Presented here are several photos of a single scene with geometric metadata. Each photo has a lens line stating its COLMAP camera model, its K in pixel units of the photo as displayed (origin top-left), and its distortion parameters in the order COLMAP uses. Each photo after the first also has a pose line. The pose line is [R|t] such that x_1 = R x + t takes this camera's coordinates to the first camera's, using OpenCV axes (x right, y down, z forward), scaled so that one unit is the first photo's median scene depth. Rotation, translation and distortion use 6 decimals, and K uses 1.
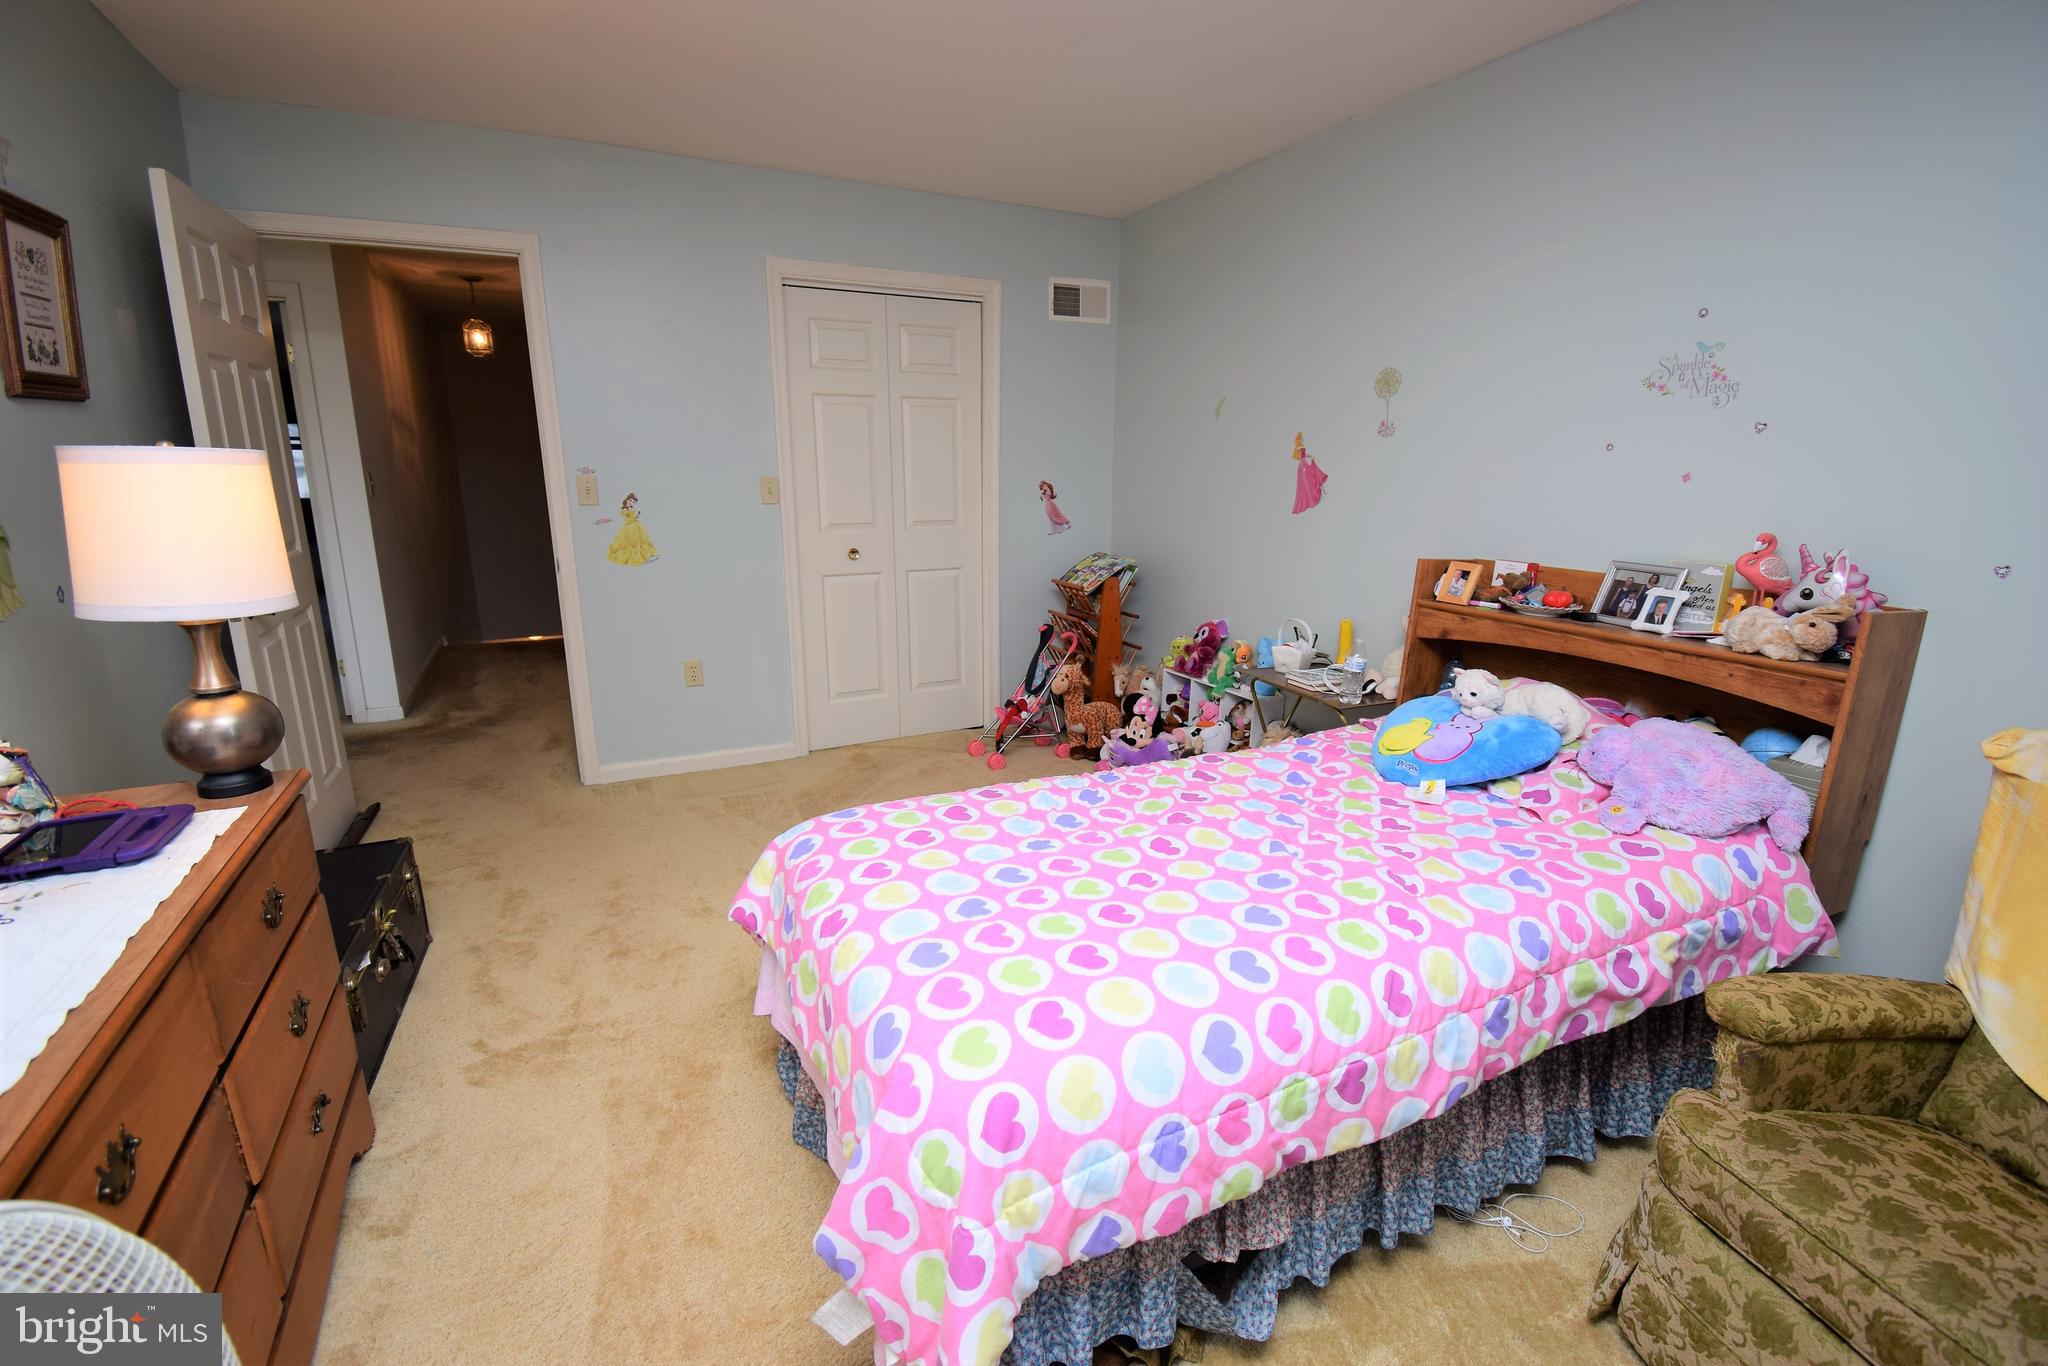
lens RADIAL K [[913.2, 0, 1024.0], [0, 913.2, 683.0], [0, 0, 1]] dist [0.003240, -0.000056]
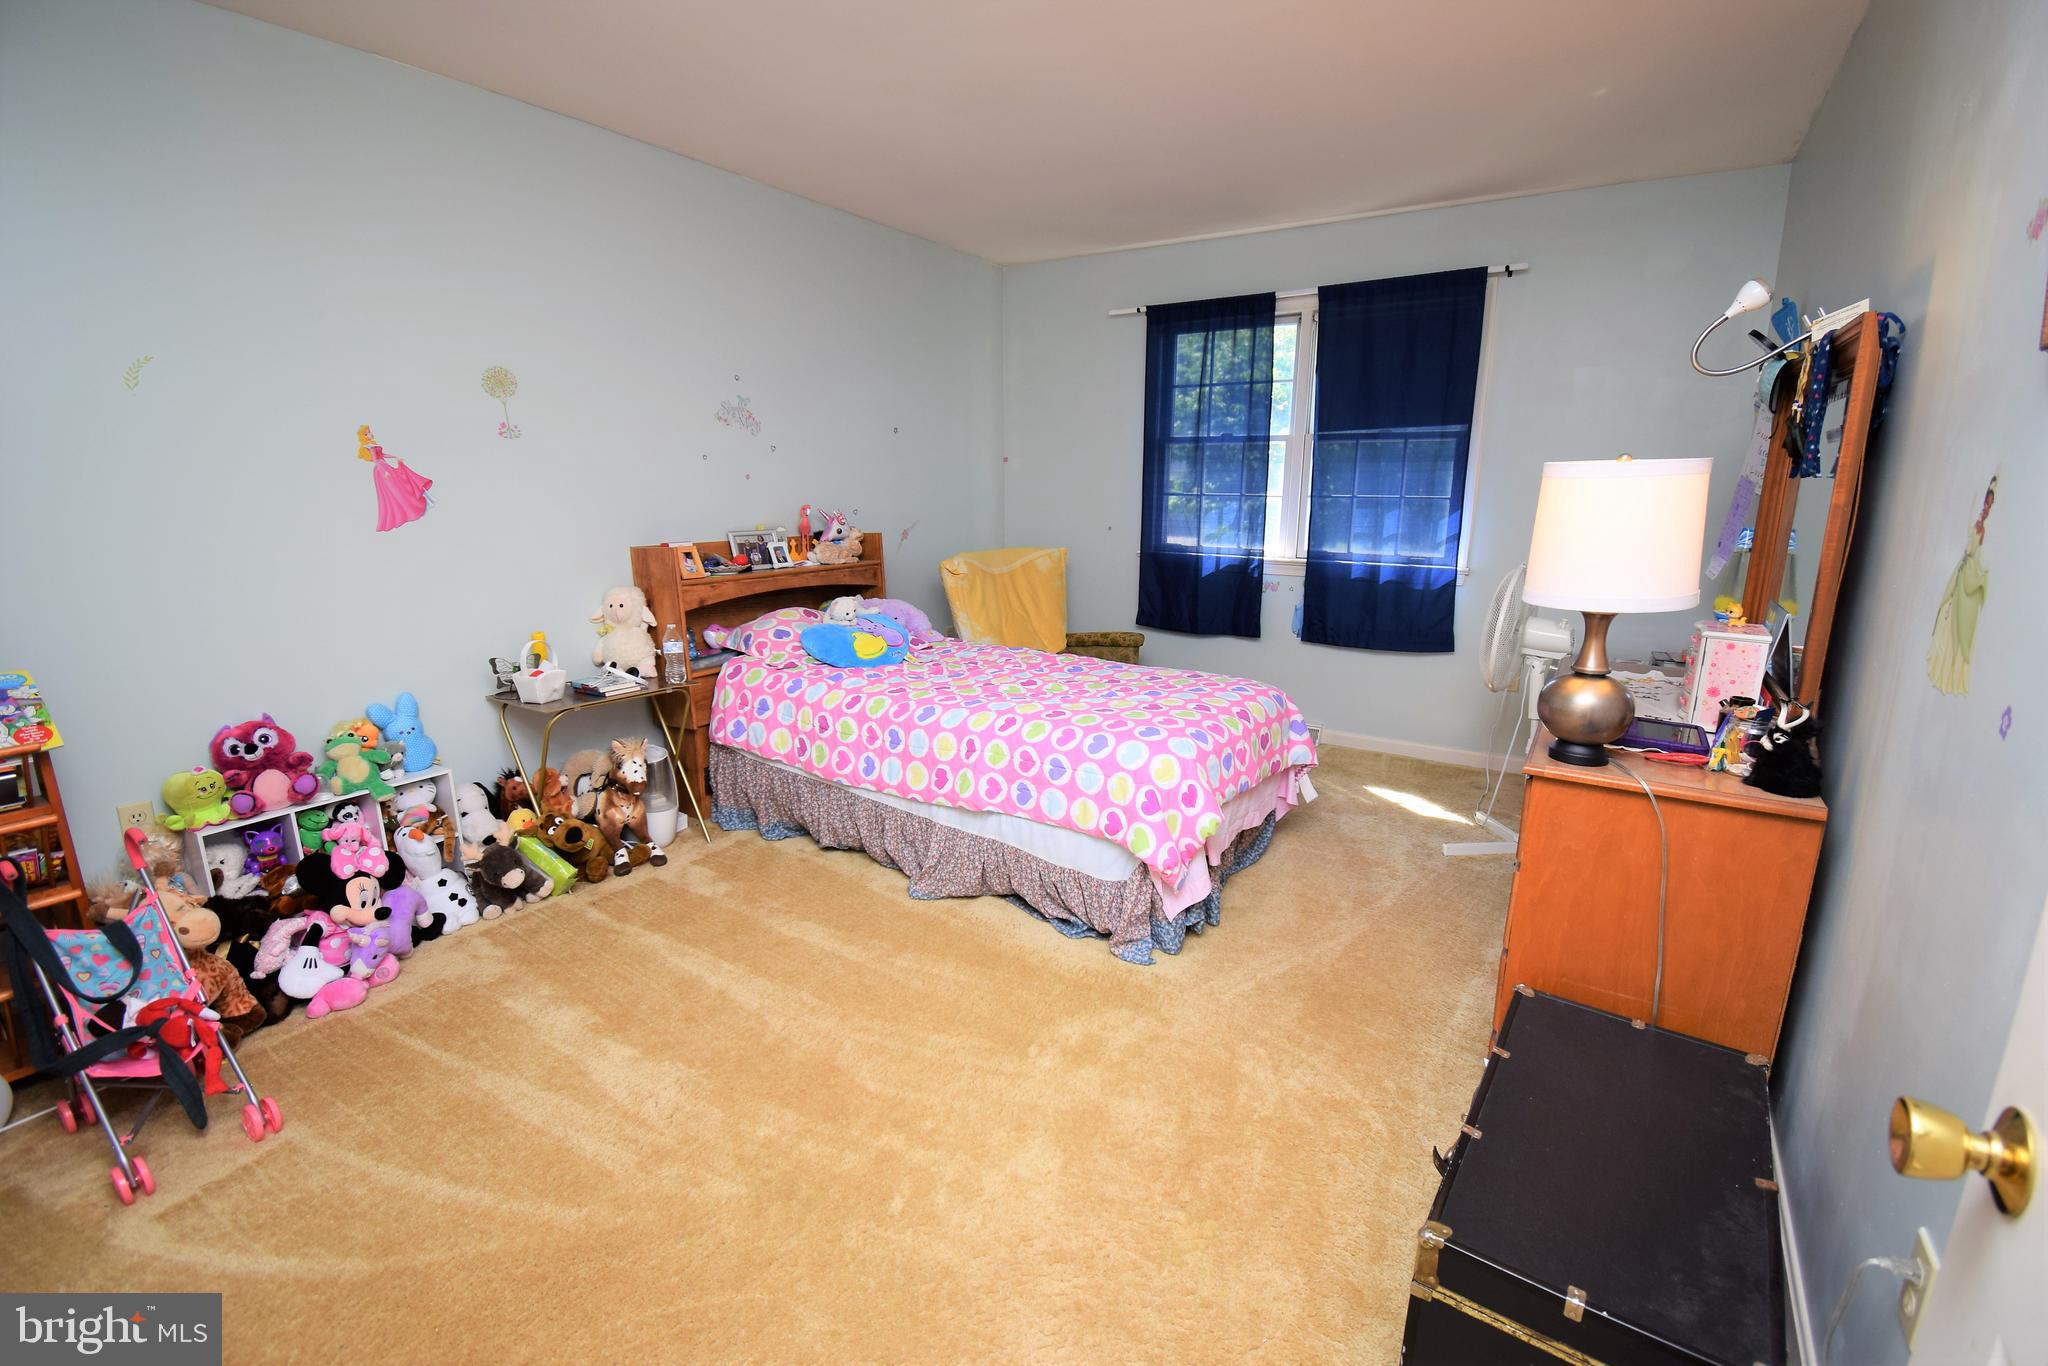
lens RADIAL K [[913.2, 0, 1024.0], [0, 913.2, 683.0], [0, 0, 1]] dist [0.003240, -0.000056]
pose [[-0.492535, -0.200357, 0.846916, -0.742772], [0.197886, 0.921866, 0.333172, -0.248205], [-0.847496, 0.331692, -0.414404, 1.035071]]
